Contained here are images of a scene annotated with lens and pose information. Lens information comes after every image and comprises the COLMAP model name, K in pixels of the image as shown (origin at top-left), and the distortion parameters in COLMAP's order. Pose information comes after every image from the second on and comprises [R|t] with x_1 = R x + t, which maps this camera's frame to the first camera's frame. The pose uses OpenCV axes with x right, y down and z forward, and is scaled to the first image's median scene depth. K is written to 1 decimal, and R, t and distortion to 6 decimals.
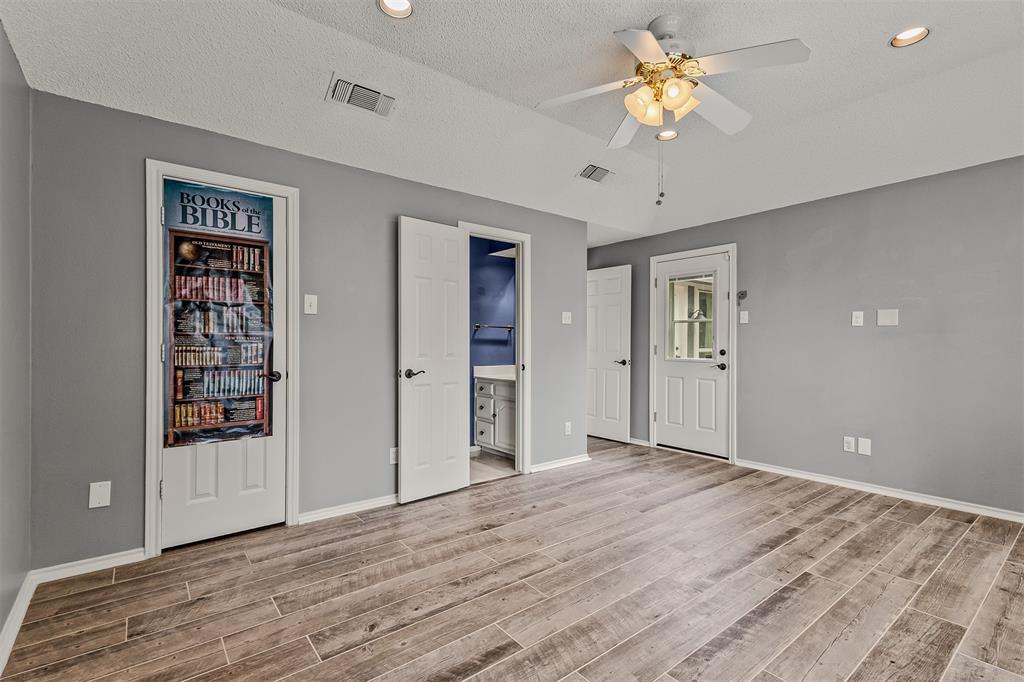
lens RADIAL K [[481.6, 0, 513.1], [0, 481.6, 338.5], [0, 0, 1]] dist [0.027138, -0.000561]
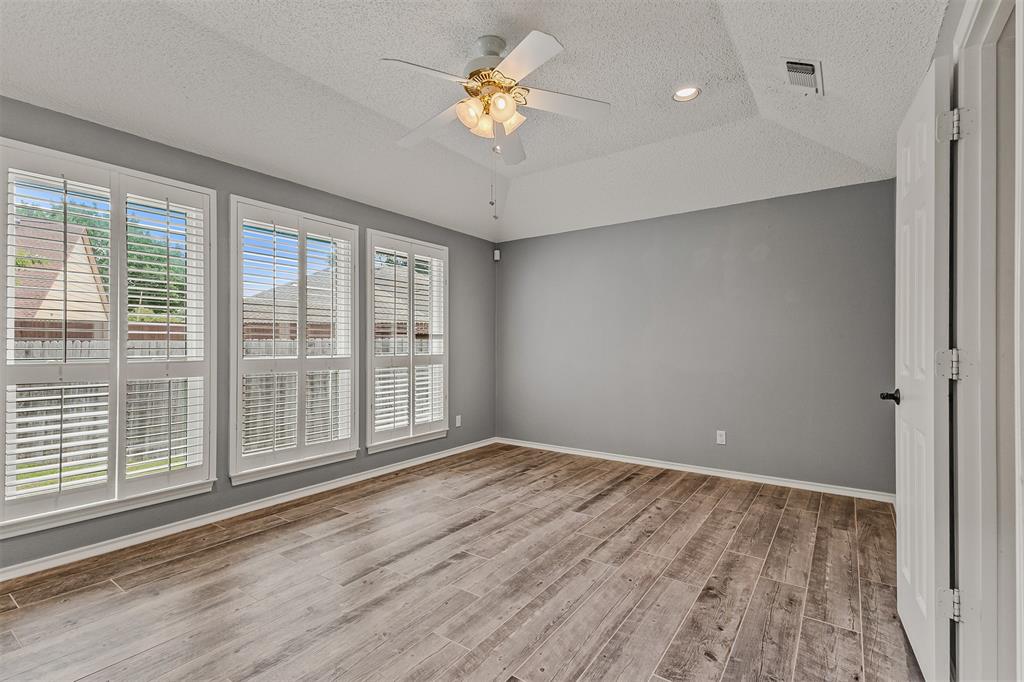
lens RADIAL K [[481.6, 0, 514.0], [0, 481.6, 344.8], [0, 0, 1]] dist [0.027138, -0.000561]
pose [[-0.960736, -0.001369, -0.277460, 0.567407], [0.001700, 0.999940, -0.010821, 0.022658], [0.277458, -0.010868, -0.960676, 2.083628]]
